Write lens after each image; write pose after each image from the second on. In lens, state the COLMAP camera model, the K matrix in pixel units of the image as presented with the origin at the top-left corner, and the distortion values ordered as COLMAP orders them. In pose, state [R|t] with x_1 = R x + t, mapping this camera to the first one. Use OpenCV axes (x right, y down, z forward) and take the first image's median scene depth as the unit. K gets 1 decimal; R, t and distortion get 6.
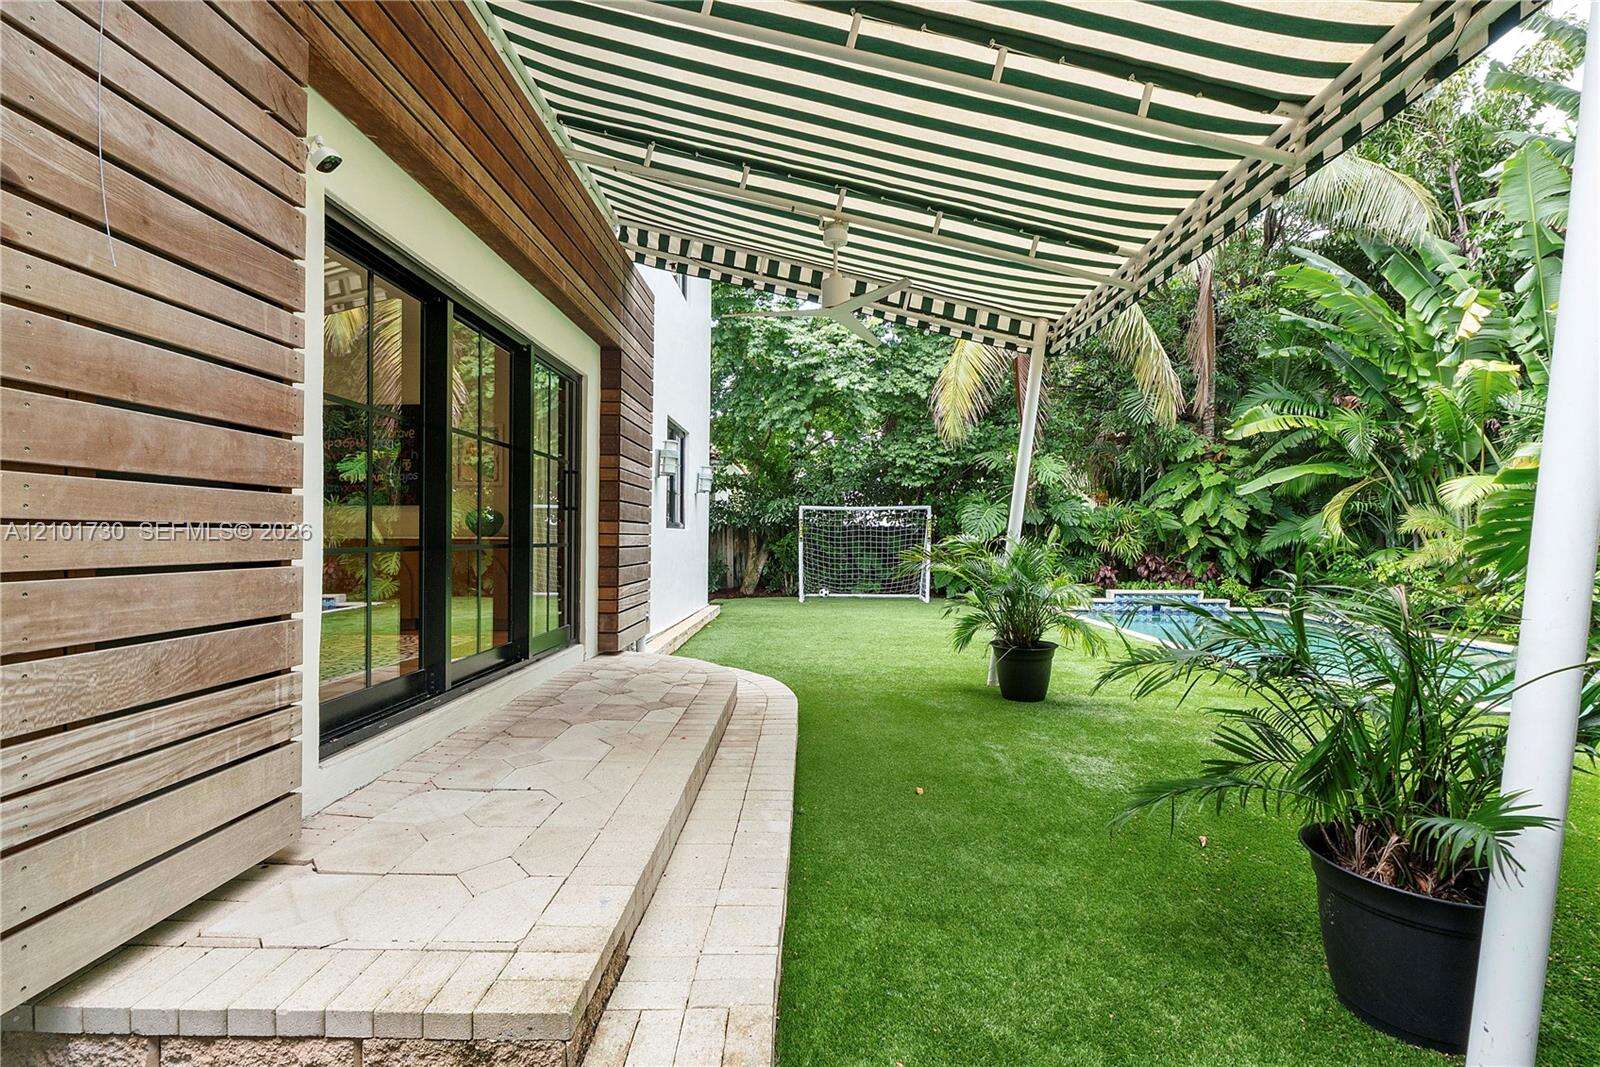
lens RADIAL K [[690.0, 0, 809.4], [0, 690.0, 530.5], [0, 0, 1]] dist [0.016960, -0.000109]
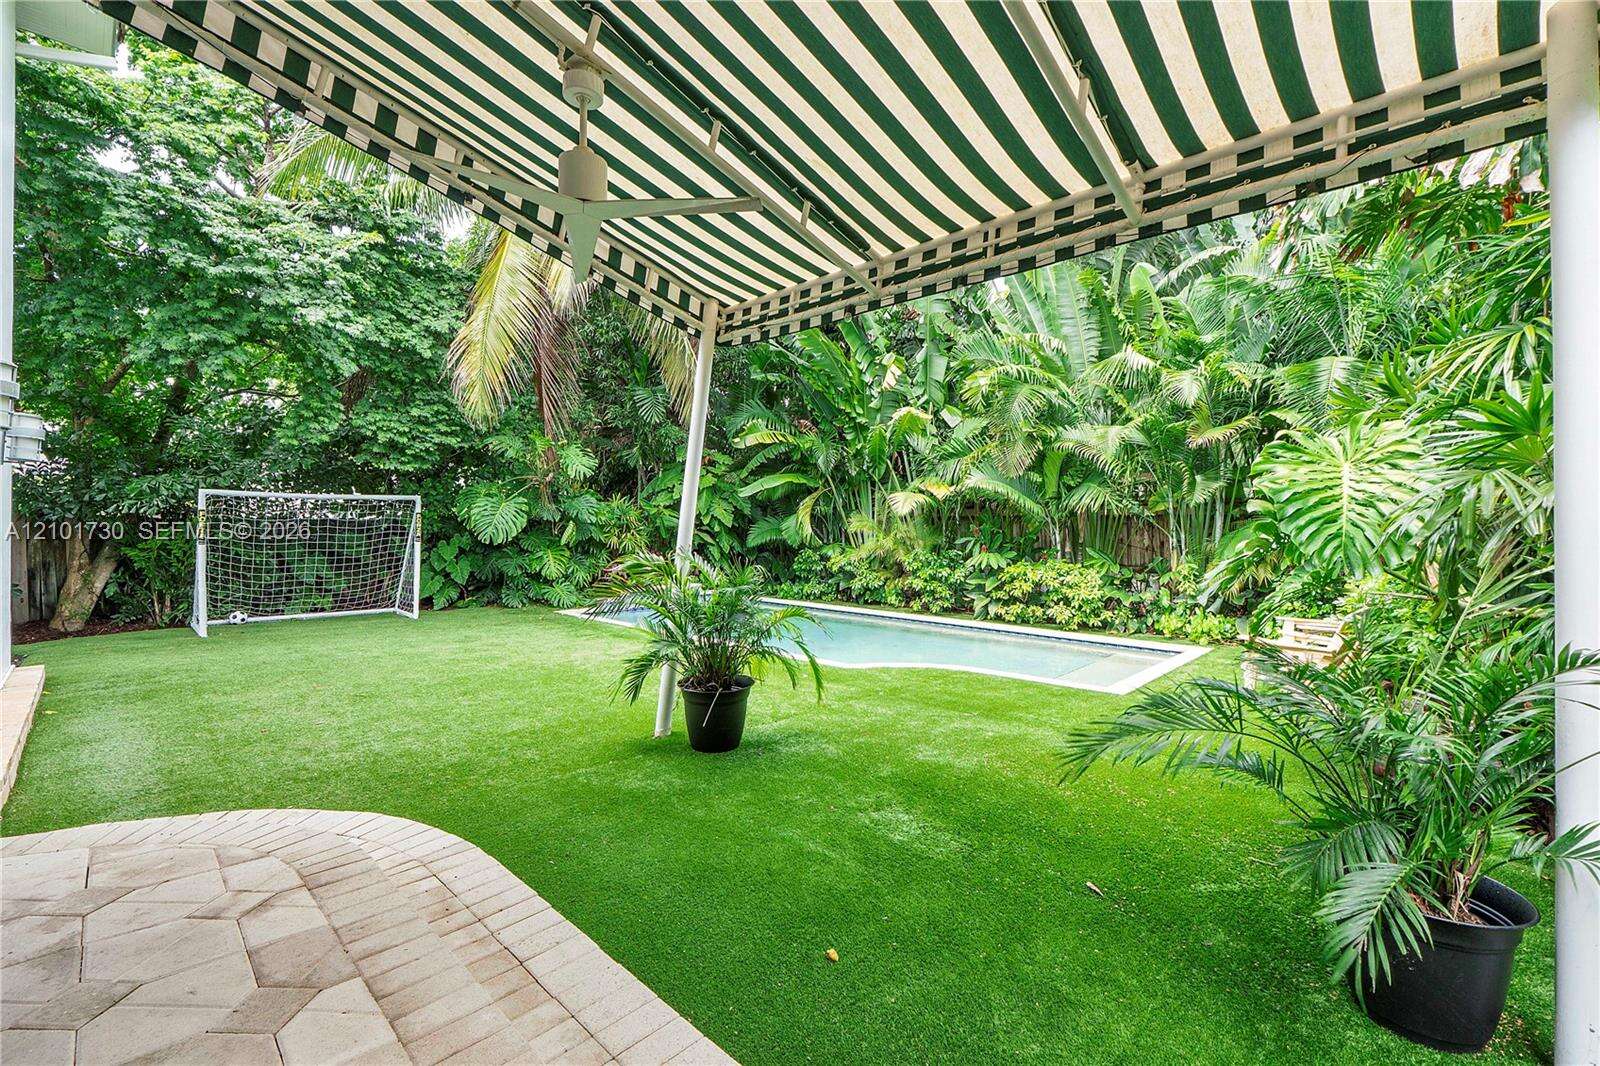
lens RADIAL K [[678.8, 0, 795.3], [0, 678.8, 536.7], [0, 0, 1]] dist [-0.004264, -0.000452]
pose [[0.683455, -0.011159, 0.729907, -0.112220], [-0.013357, 0.999525, 0.027788, -0.019113], [-0.729870, -0.028741, 0.682981, 0.180378]]
